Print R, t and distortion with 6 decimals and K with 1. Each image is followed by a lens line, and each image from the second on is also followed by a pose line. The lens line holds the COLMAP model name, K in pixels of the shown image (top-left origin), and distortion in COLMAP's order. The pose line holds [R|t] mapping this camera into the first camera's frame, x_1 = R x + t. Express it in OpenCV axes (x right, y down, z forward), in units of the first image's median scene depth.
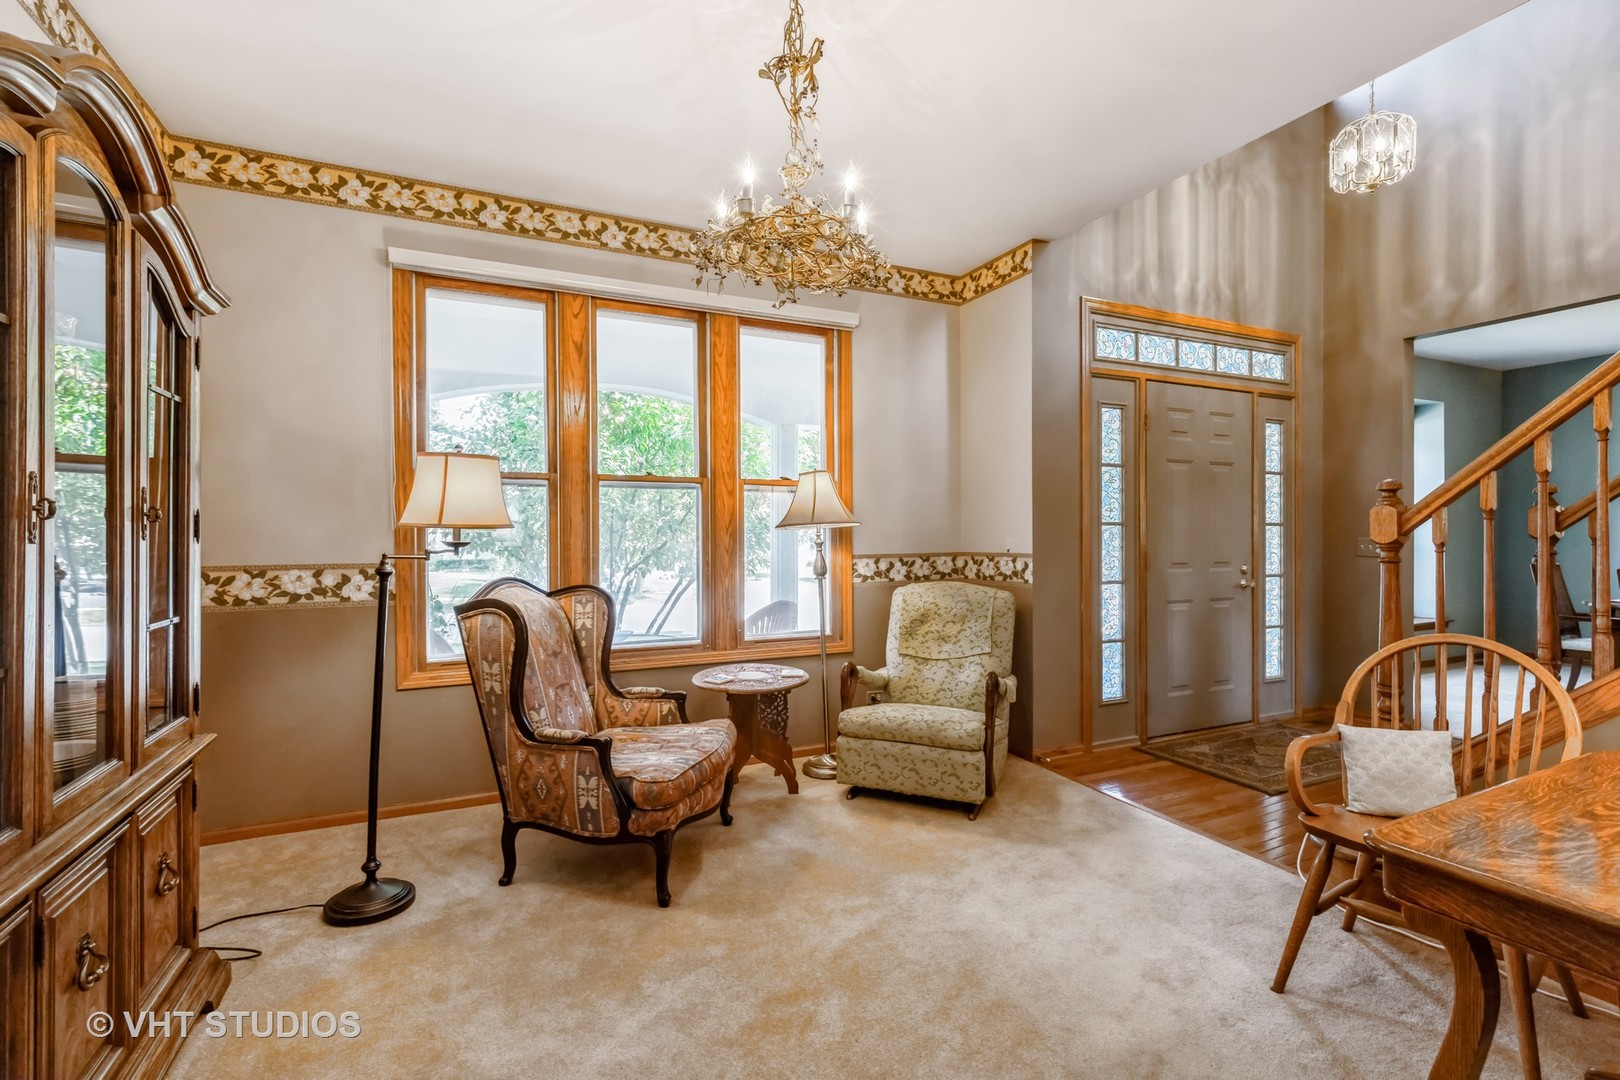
lens RADIAL K [[746.3, 0, 811.8], [0, 746.3, 536.8], [0, 0, 1]] dist [0.008144, 0.000520]
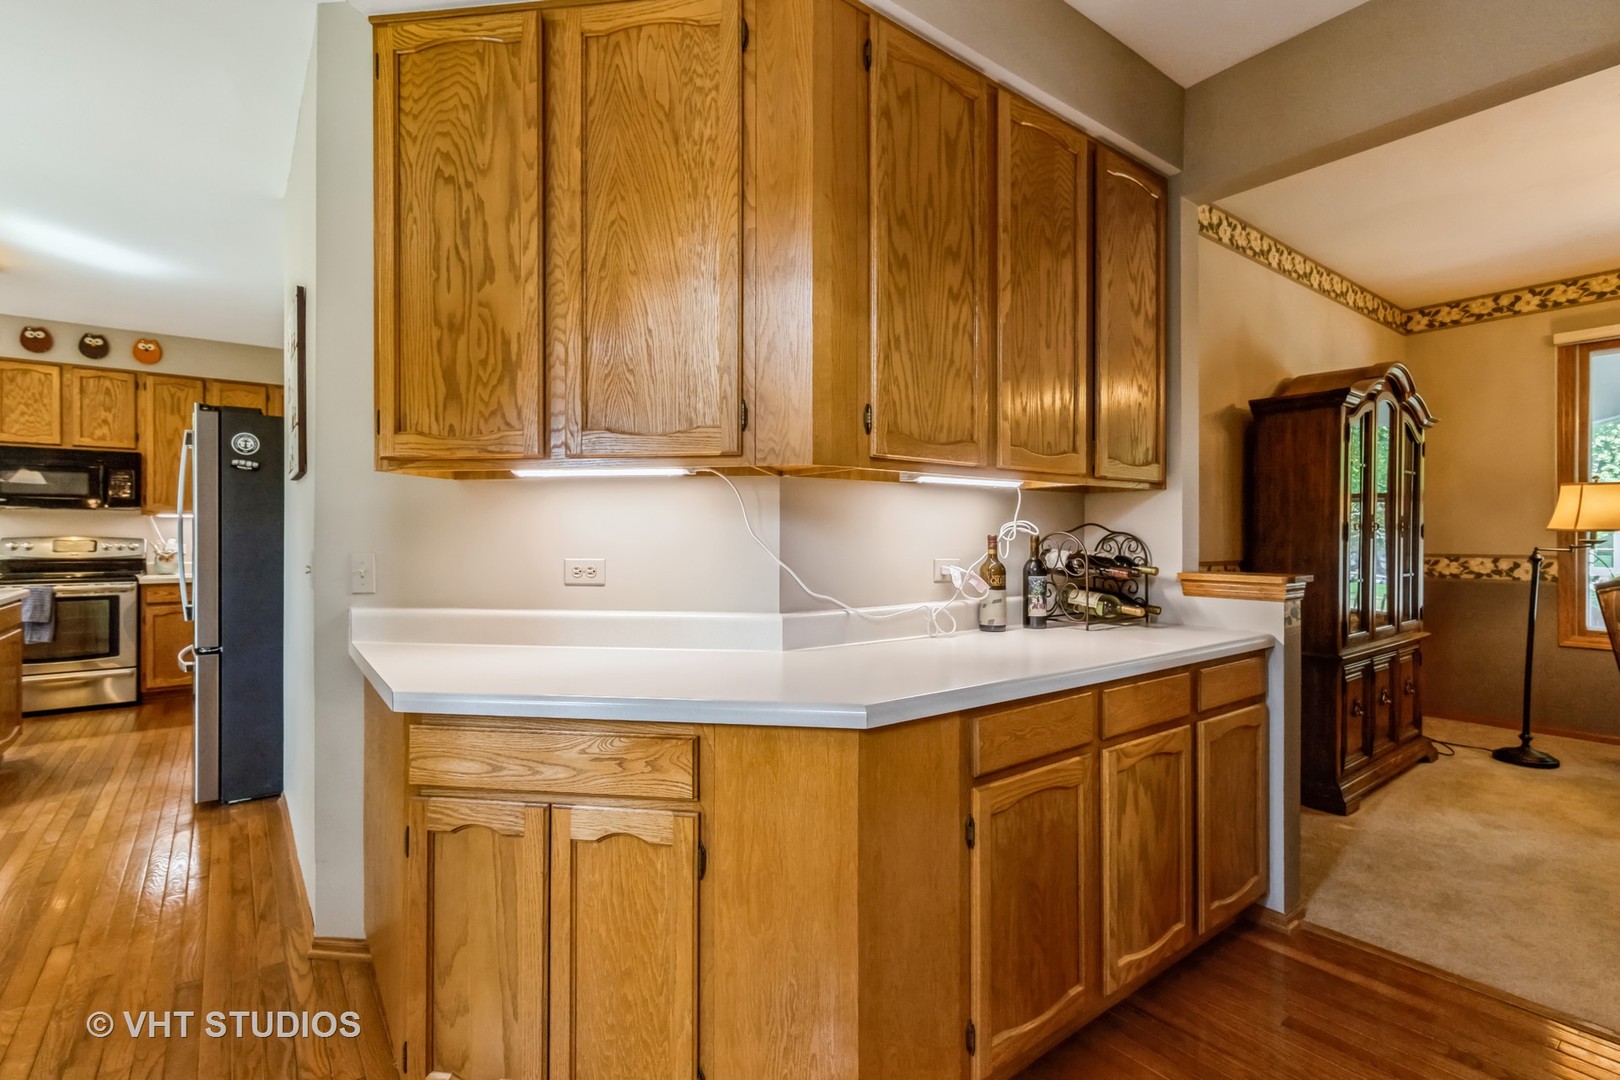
lens RADIAL K [[746.3, 0, 811.8], [0, 746.3, 536.8], [0, 0, 1]] dist [0.008144, 0.000520]
pose [[0.220110, 0.004682, -0.975464, 0.549277], [-0.004237, 0.999984, 0.003843, 0.000099], [0.975466, 0.003287, 0.220126, -0.726110]]
